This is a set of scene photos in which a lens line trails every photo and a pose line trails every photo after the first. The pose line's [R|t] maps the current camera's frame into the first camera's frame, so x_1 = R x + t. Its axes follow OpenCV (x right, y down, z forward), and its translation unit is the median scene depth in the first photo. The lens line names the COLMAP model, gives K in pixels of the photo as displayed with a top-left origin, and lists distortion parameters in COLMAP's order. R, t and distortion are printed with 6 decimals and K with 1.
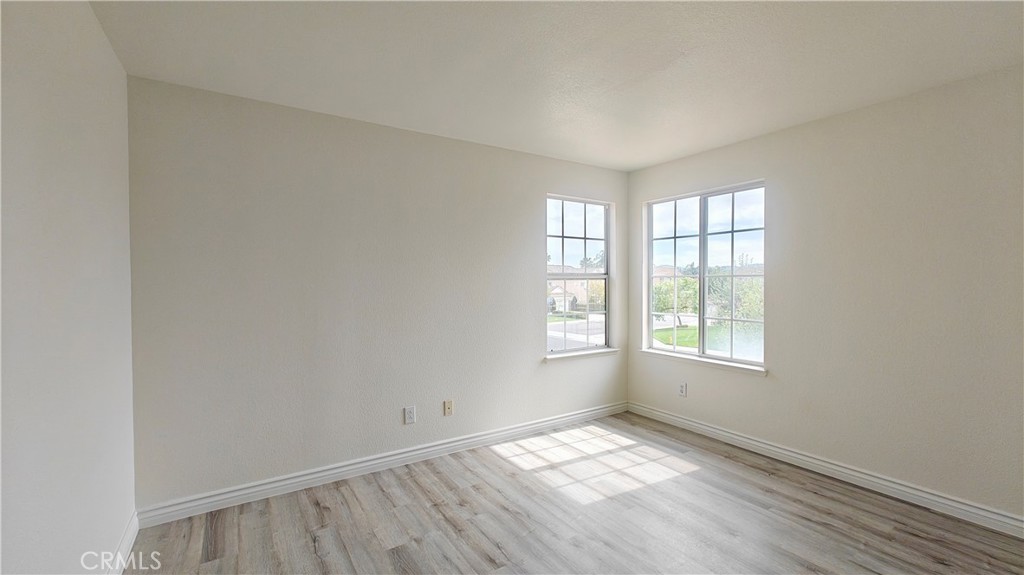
lens RADIAL K [[422.9, 0, 509.6], [0, 422.9, 290.1], [0, 0, 1]] dist [-0.001373, -0.000741]
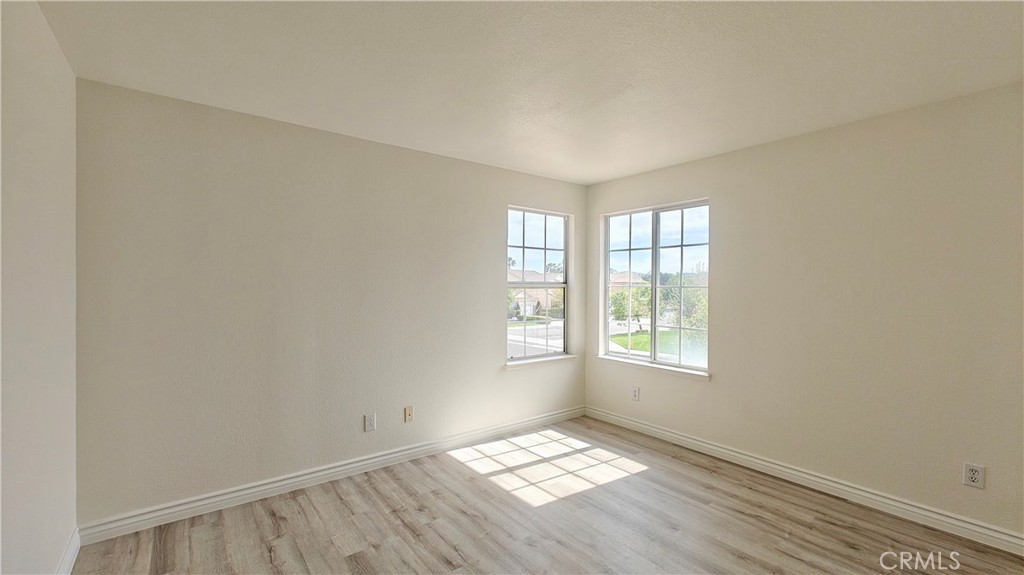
lens RADIAL K [[422.9, 0, 509.6], [0, 422.9, 290.1], [0, 0, 1]] dist [-0.001373, -0.000741]
pose [[0.996547, 0.009369, 0.082506, 0.011437], [-0.008493, 0.999904, -0.010956, -0.013739], [-0.082601, 0.010218, 0.996530, -0.040257]]
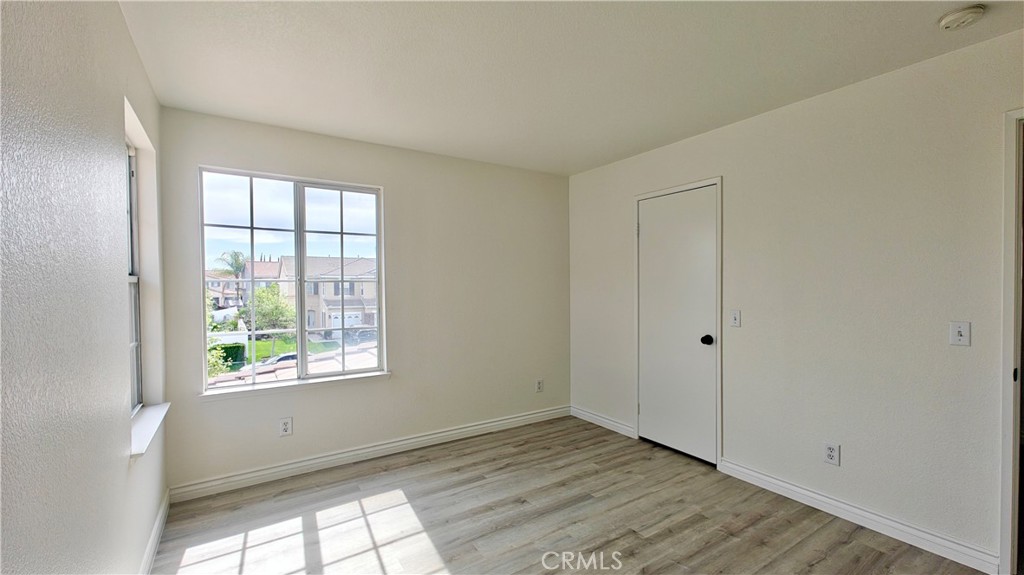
lens RADIAL K [[431.2, 0, 512.5], [0, 431.2, 291.1], [0, 0, 1]] dist [-0.012545, 0.016351]
pose [[-0.014507, -0.012677, 0.999814, -0.567430], [0.021077, 0.999694, 0.012981, -0.022412], [-0.999673, 0.021261, -0.014235, 0.882905]]
